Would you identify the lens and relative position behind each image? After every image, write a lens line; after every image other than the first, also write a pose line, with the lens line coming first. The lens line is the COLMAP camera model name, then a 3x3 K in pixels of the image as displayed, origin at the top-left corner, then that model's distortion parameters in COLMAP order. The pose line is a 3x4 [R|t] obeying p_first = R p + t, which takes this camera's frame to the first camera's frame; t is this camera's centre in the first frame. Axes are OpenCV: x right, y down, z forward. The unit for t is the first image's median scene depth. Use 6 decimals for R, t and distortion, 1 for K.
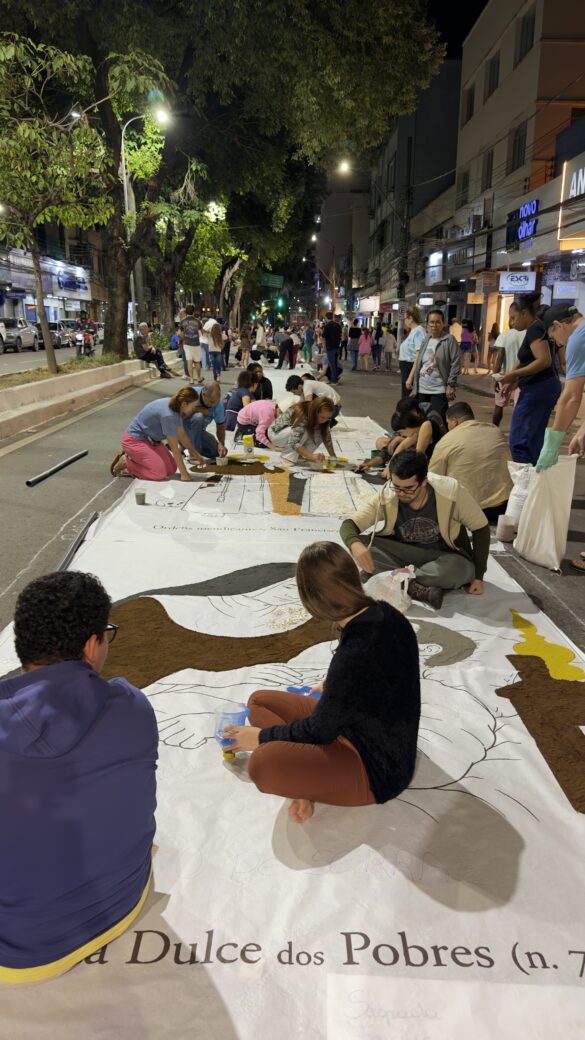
lens RADIAL K [[730.1, 0, 292.2], [0, 730.1, 524.2], [0, 0, 1]] dist [0.007382, -0.000529]
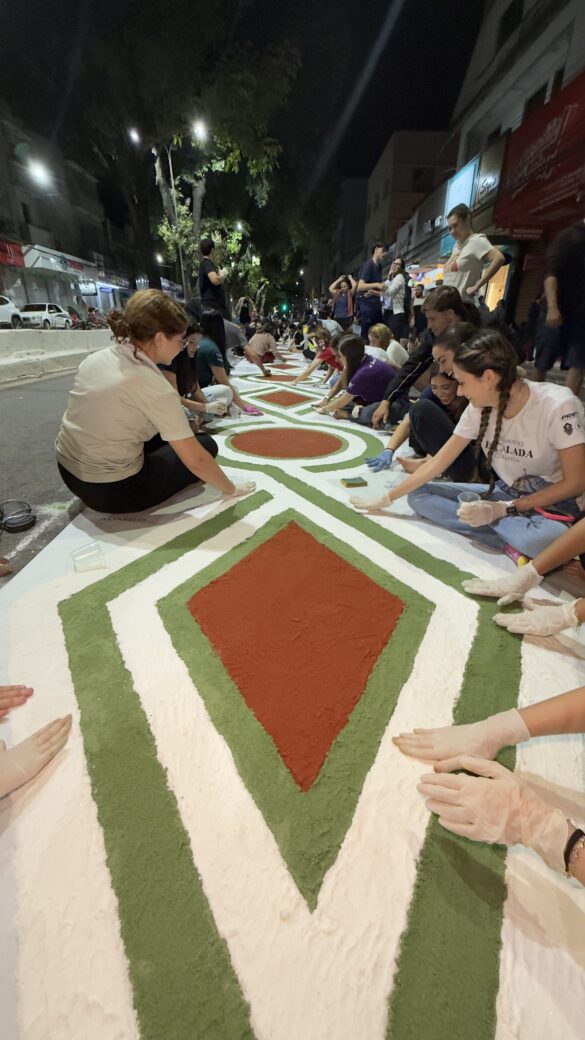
lens RADIAL K [[430.0, 0, 296.4], [0, 430.0, 517.3], [0, 0, 1]] dist [-0.000478, 0.000015]
pose [[0.999873, 0.007760, 0.013889, 0.003839], [-0.009824, 0.987818, 0.155303, 0.080266], [-0.012515, -0.155420, 0.987769, -0.241346]]
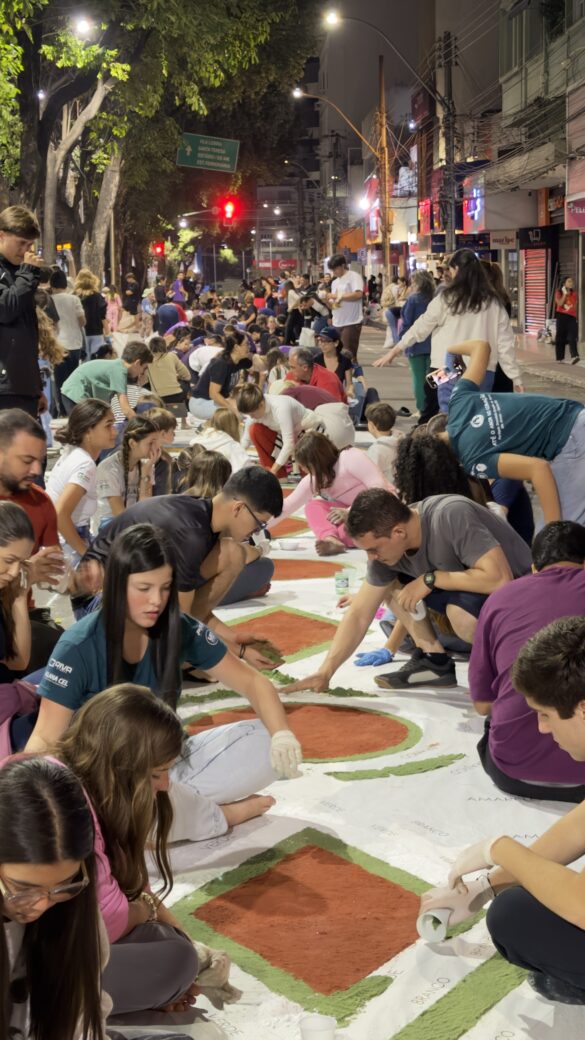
lens RADIAL K [[1791.6, 0, 292.2], [0, 1791.6, 519.4], [0, 0, 1]] dist [-0.066002, 0.000000]
pose [[0.999474, -0.027747, 0.016785, -0.007260], [0.029679, 0.991241, -0.128688, -0.060483], [-0.013068, 0.129118, 0.991543, 0.216511]]
